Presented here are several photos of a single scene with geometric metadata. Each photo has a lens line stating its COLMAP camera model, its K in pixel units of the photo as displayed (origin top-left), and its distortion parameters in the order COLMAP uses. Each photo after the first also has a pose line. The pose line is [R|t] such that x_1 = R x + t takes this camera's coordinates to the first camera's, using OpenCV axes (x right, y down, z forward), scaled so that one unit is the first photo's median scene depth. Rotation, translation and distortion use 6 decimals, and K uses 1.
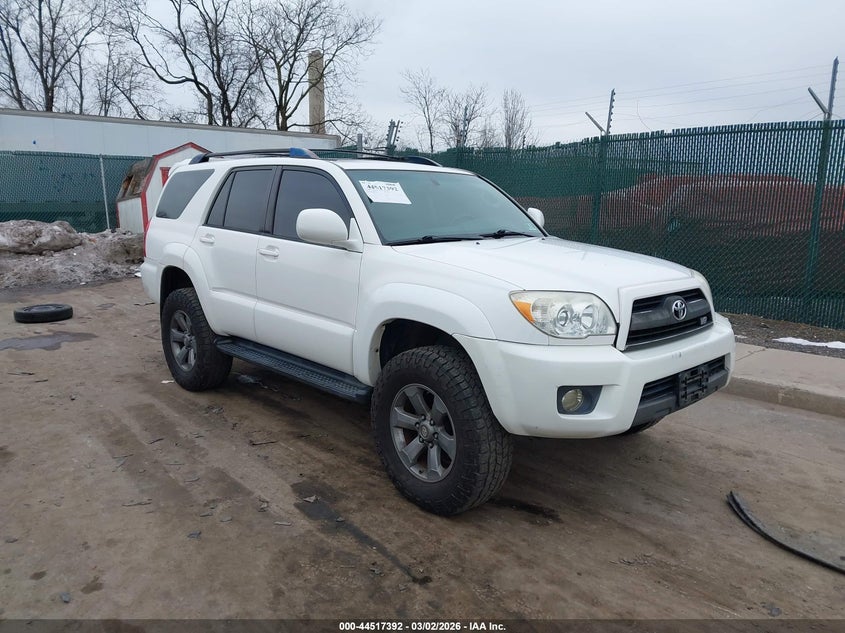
lens RADIAL K [[695.2, 0, 420.5], [0, 695.2, 316.2], [0, 0, 1]] dist [0.010006, -0.000353]
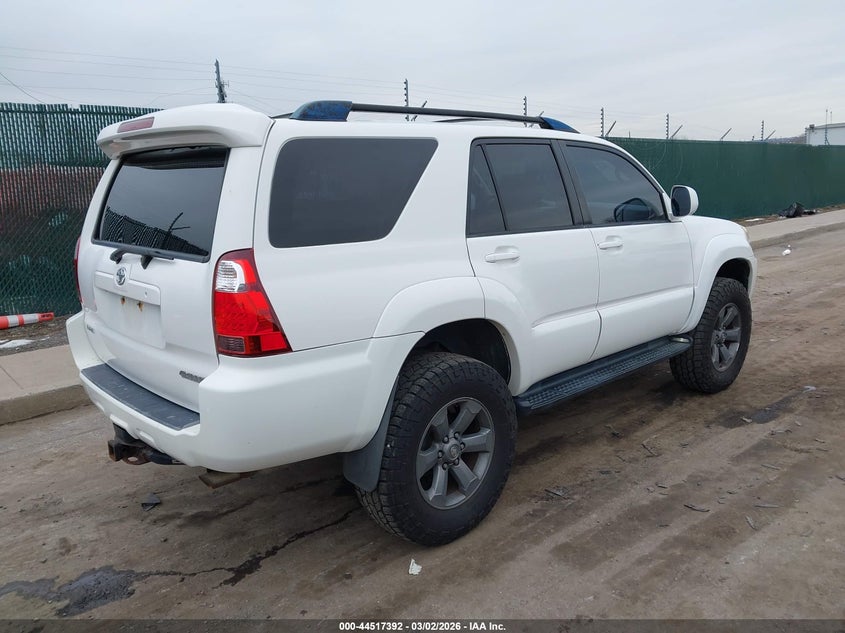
lens RADIAL K [[695.2, 0, 420.5], [0, 695.2, 316.2], [0, 0, 1]] dist [0.010006, -0.000353]
pose [[-0.056697, -0.206892, 0.976720, -0.978166], [0.193061, 0.957557, 0.214039, -0.219181], [-0.979547, 0.200702, -0.014348, 1.171569]]
